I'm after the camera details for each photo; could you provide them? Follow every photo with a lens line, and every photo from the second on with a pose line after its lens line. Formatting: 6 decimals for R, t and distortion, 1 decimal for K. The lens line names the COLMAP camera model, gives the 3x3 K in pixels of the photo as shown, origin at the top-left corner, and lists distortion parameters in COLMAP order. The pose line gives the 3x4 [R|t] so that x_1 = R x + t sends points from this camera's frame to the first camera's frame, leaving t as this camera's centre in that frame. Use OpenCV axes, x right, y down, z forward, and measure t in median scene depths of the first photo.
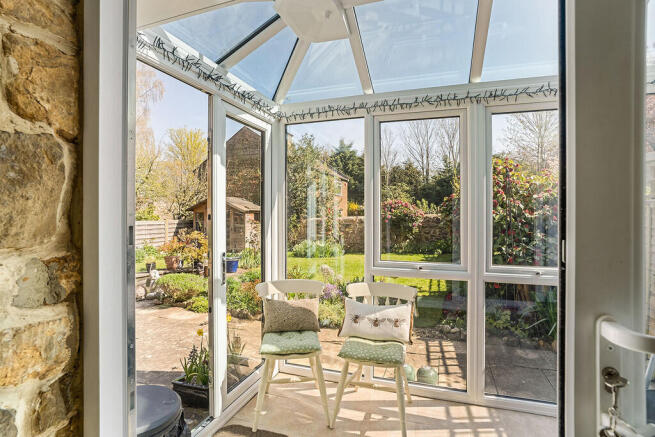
lens RADIAL K [[325.6, 0, 327.6], [0, 325.6, 215.2], [0, 0, 1]] dist [0.000483, 0.000031]
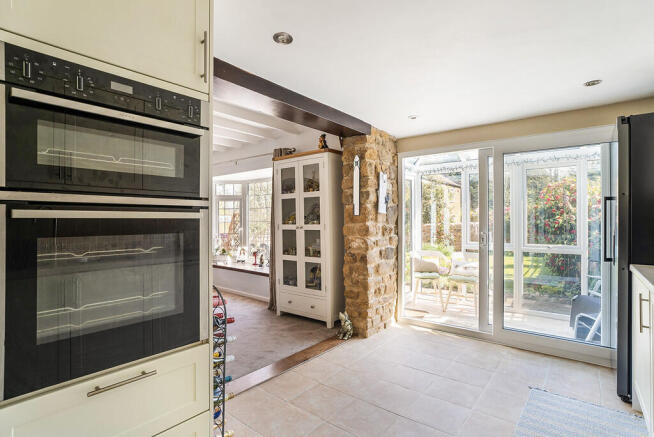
lens RADIAL K [[326.4, 0, 327.8], [0, 326.4, 218.0], [0, 0, 1]] dist [-0.003810, -0.000146]
pose [[0.947783, 0.001117, -0.318915, -0.032561], [-0.003550, 0.999969, -0.007050, 0.008585], [0.318897, 0.007814, 0.947757, -1.366016]]
